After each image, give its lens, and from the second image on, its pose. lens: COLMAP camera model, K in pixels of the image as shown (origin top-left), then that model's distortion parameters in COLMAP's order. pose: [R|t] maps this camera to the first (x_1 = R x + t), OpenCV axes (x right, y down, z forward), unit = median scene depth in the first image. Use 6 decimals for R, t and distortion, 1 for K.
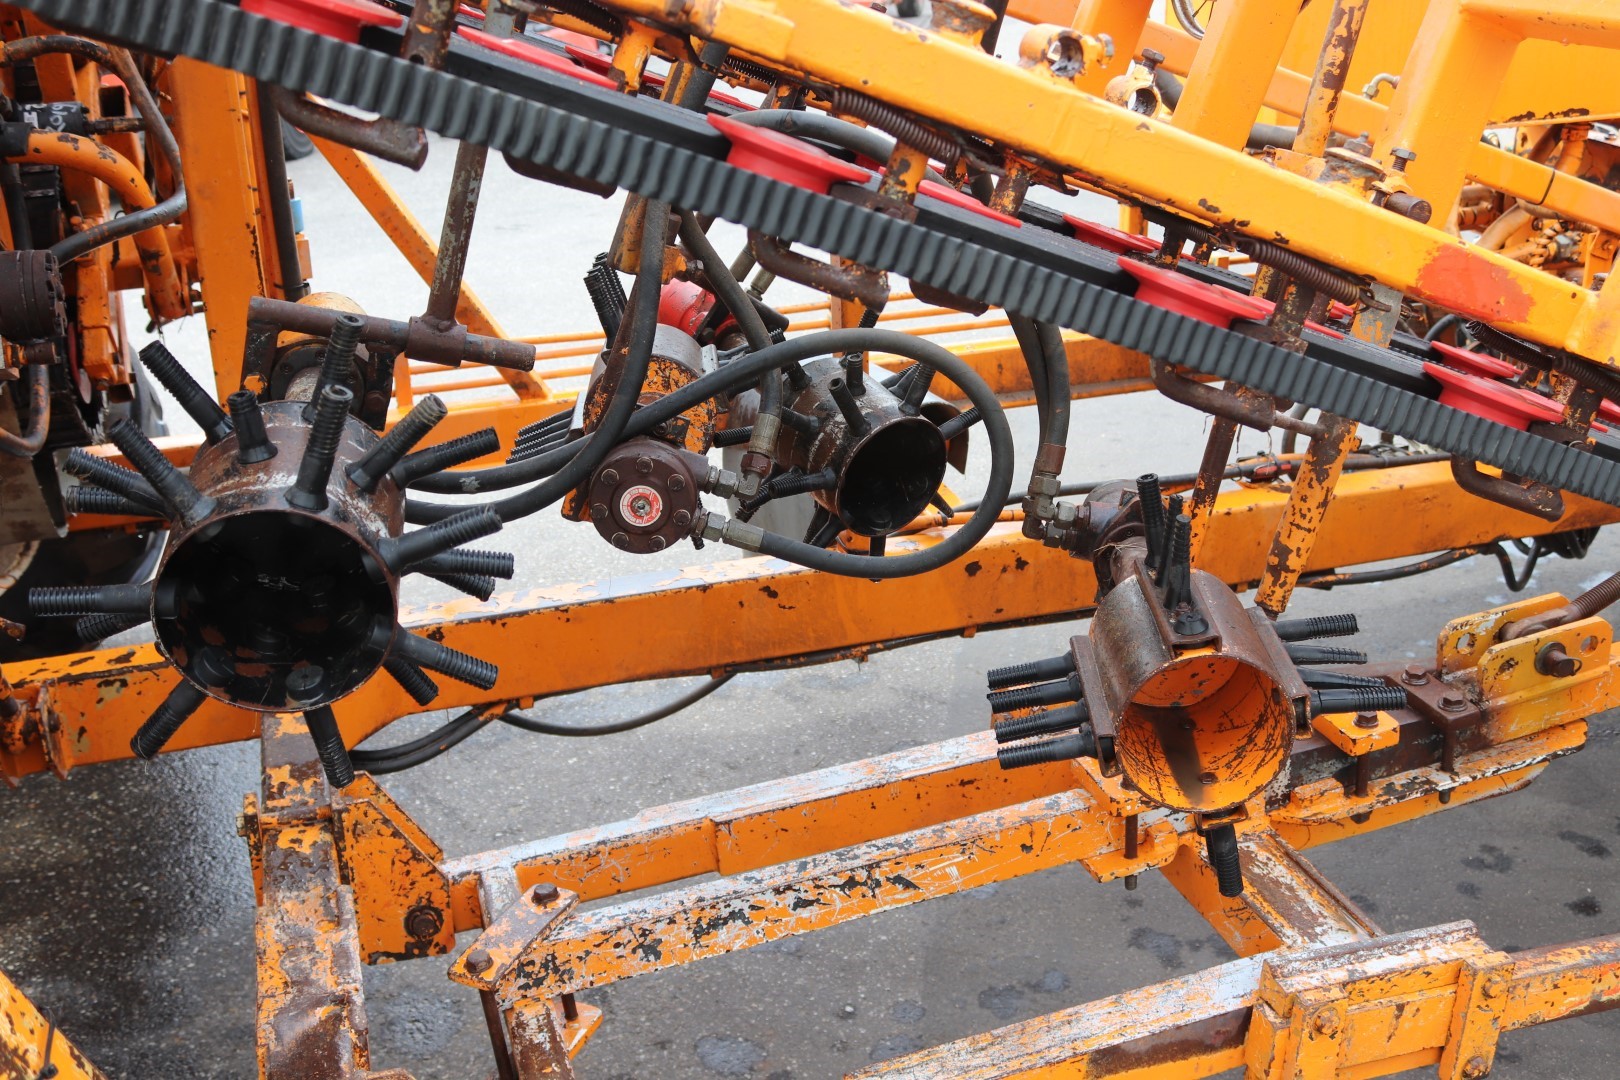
lens RADIAL K [[1676.1, 0, 846.0], [0, 1676.1, 538.0], [0, 0, 1]] dist [-0.115466, 0.115685]
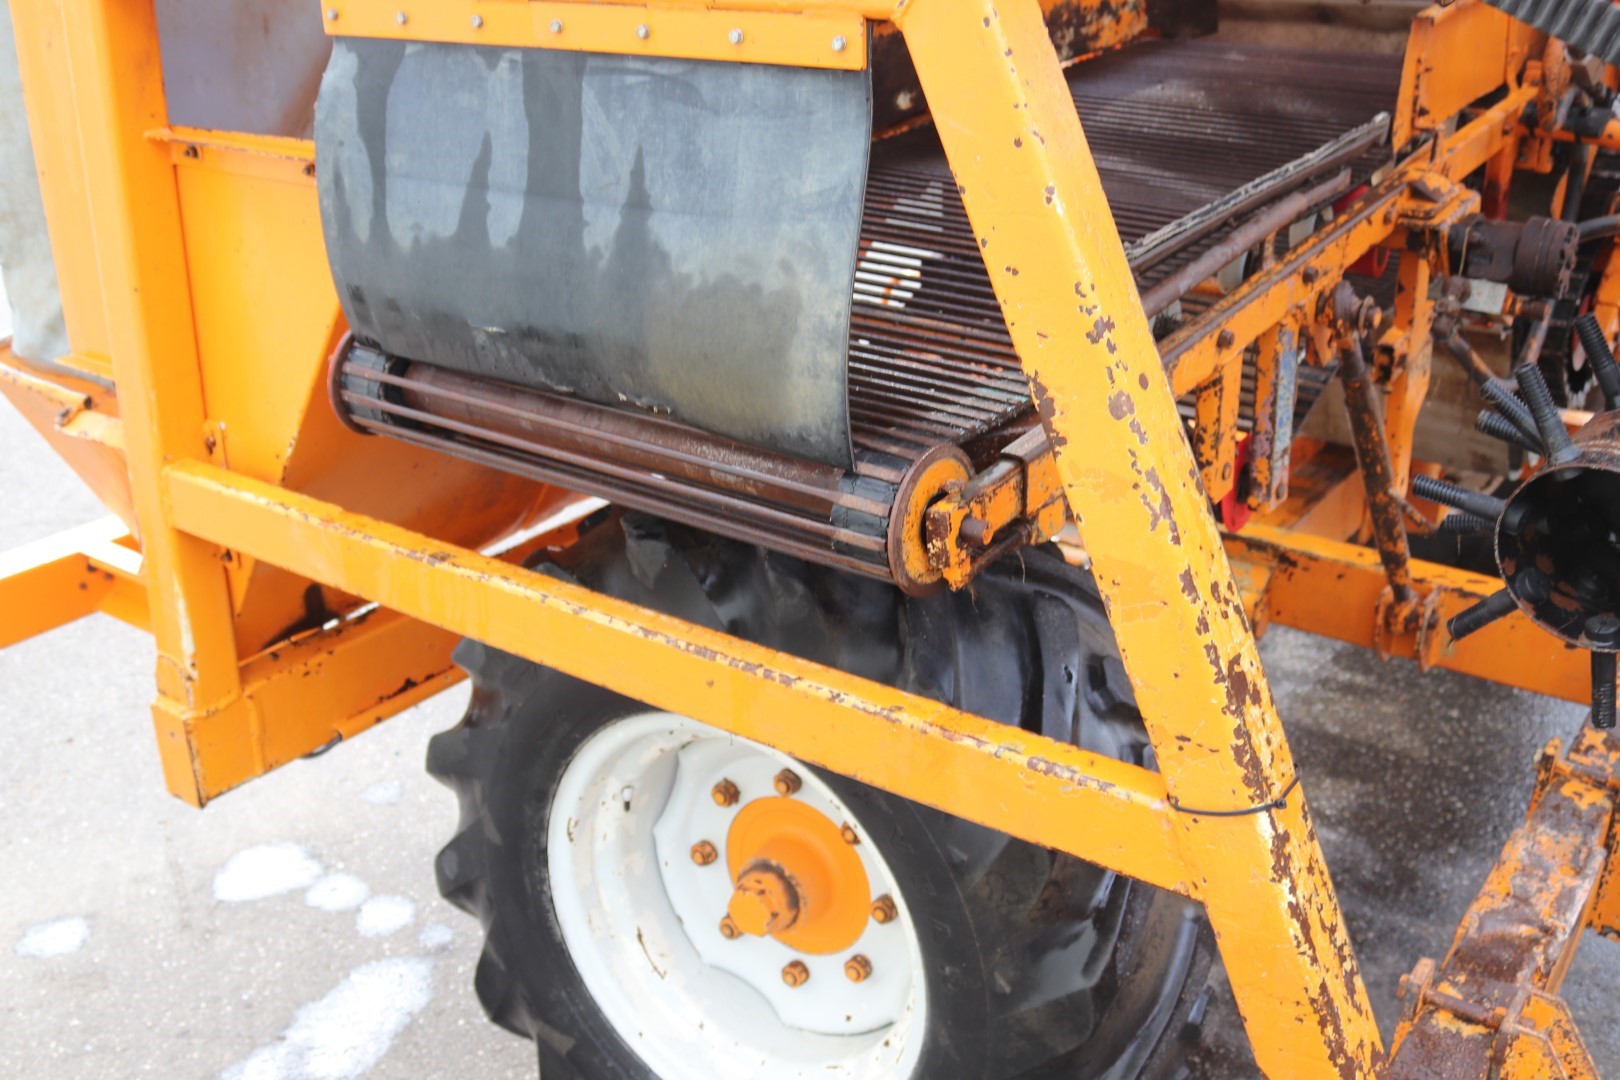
lens RADIAL K [[1698.3, 0, 812.4], [0, 1698.3, 533.0], [0, 0, 1]] dist [-0.126899, 0.163105]
pose [[0.594482, 0.322995, -0.736387, 0.121483], [-0.317483, 0.935659, 0.154098, 0.014633], [0.738780, 0.142182, 0.658778, -0.121009]]
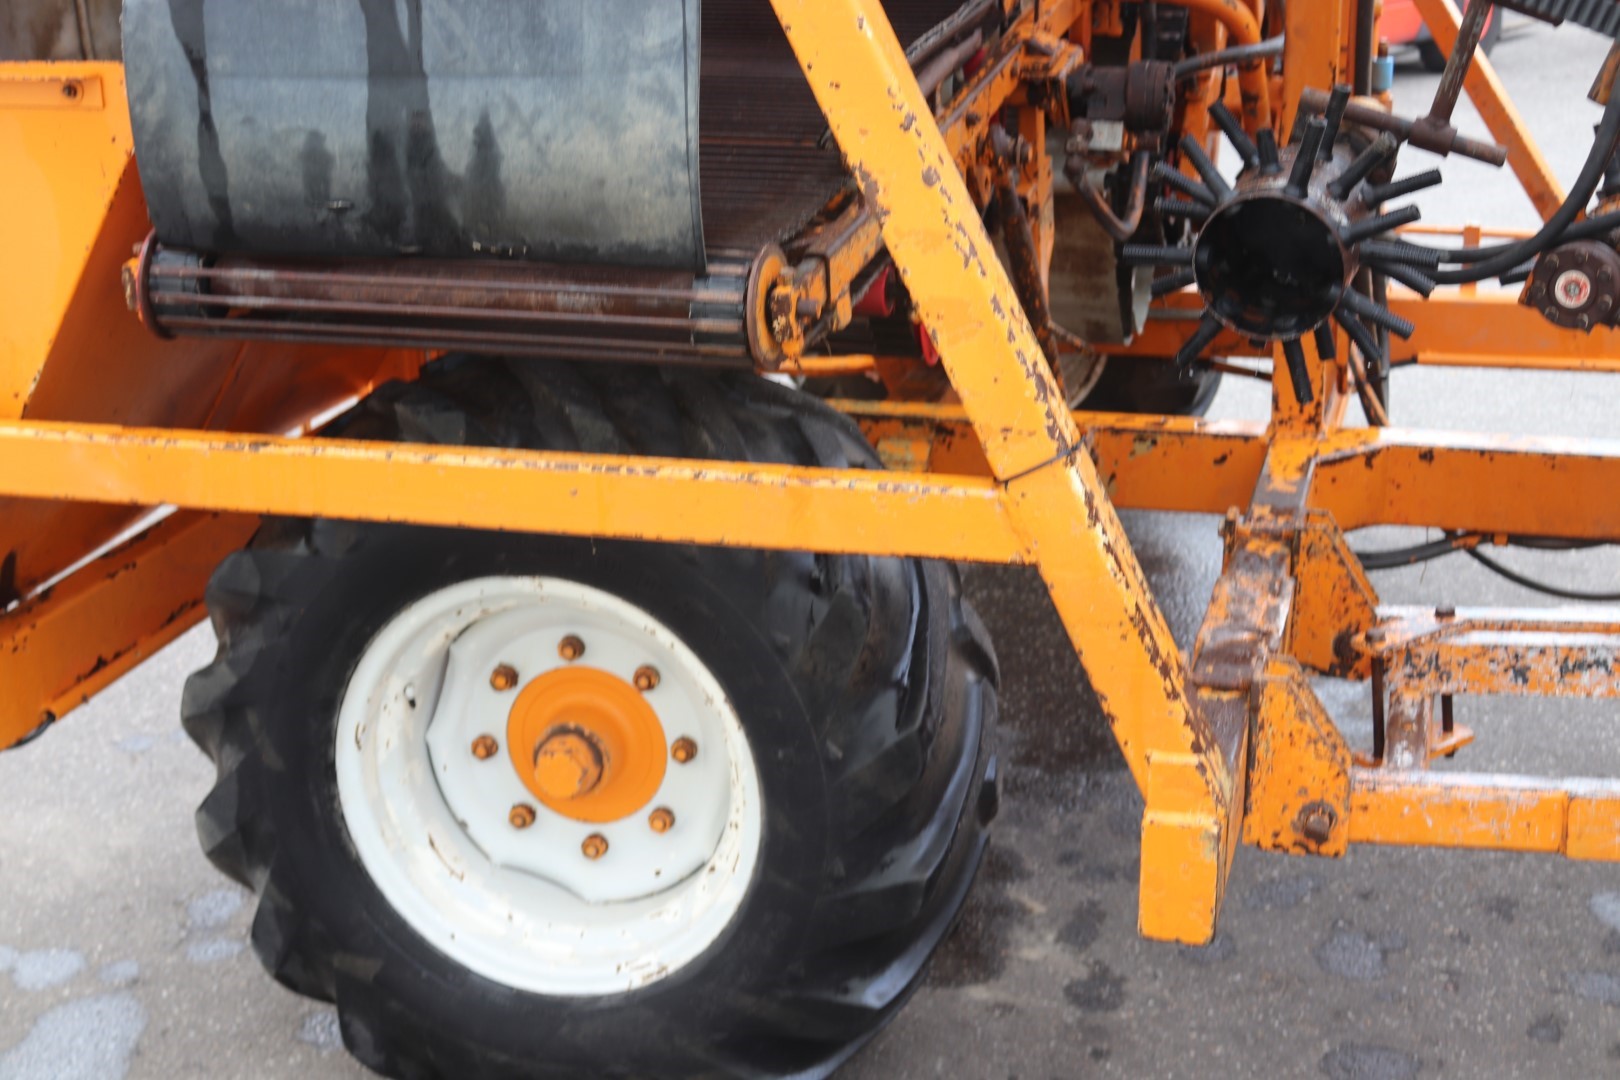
lens RADIAL K [[2408.1, 0, 810.0], [0, 2408.1, 540.0], [0, 0, 1]] dist [-0.019145, 0.062806]
pose [[0.829069, 0.175789, -0.530795, 0.353302], [-0.199843, 0.979750, 0.012331, 0.230650], [0.522214, 0.095853, 0.847411, -0.725222]]
